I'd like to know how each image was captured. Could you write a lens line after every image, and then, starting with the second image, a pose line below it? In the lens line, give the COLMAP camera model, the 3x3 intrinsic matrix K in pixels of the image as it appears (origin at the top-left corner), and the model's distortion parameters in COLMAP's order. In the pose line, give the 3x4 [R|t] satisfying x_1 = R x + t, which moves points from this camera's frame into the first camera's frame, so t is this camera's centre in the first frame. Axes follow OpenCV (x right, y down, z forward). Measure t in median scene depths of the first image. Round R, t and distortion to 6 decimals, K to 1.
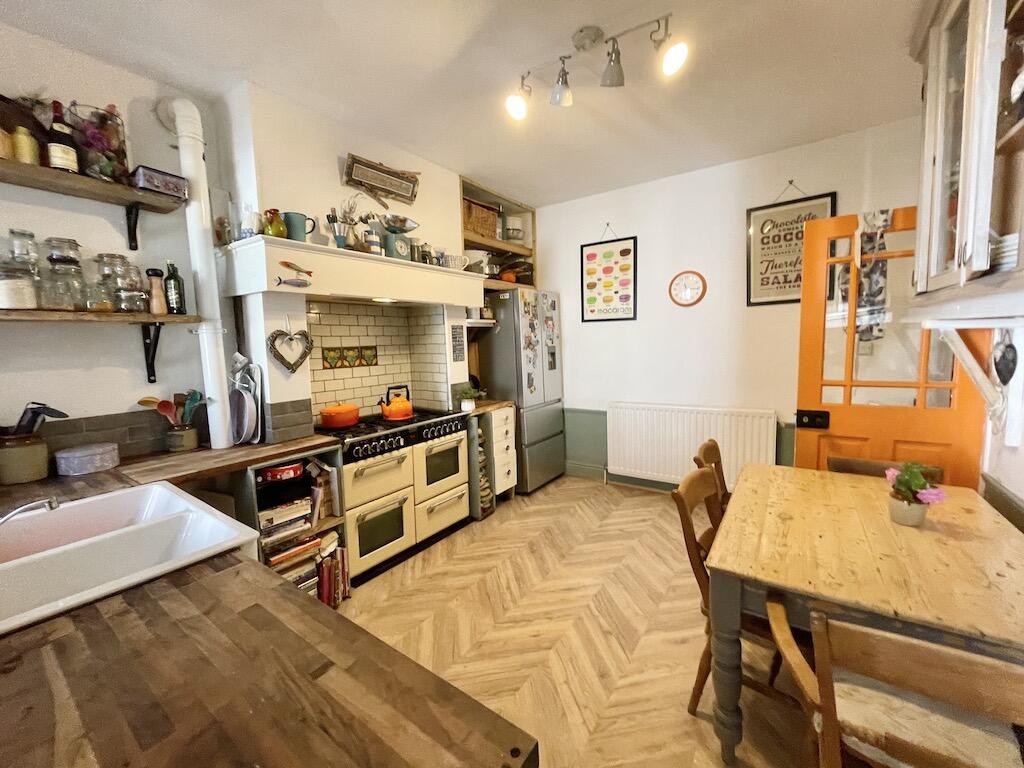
lens RADIAL K [[408.8, 0, 503.8], [0, 408.8, 381.6], [0, 0, 1]] dist [-0.005872, -0.000305]
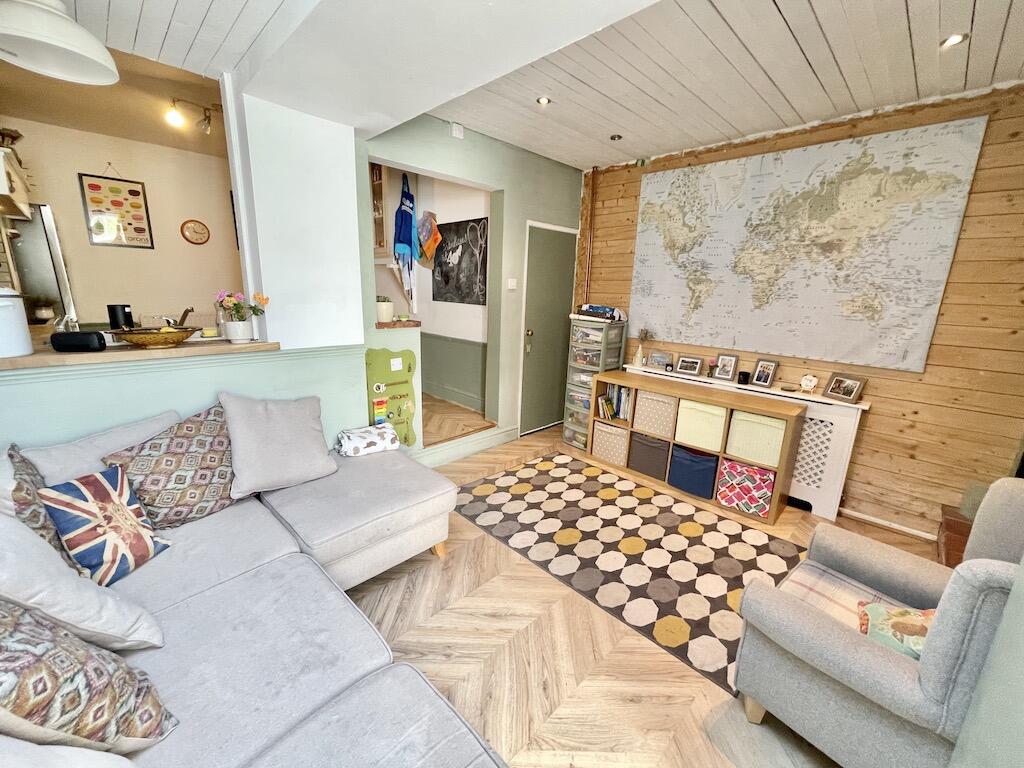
lens RADIAL K [[408.8, 0, 506.7], [0, 408.8, 384.4], [0, 0, 1]] dist [-0.005872, -0.000305]
pose [[0.162800, -0.201490, 0.965866, -0.981654], [0.066965, 0.978925, 0.192927, 0.115833], [-0.984384, 0.033270, 0.172862, -0.389009]]
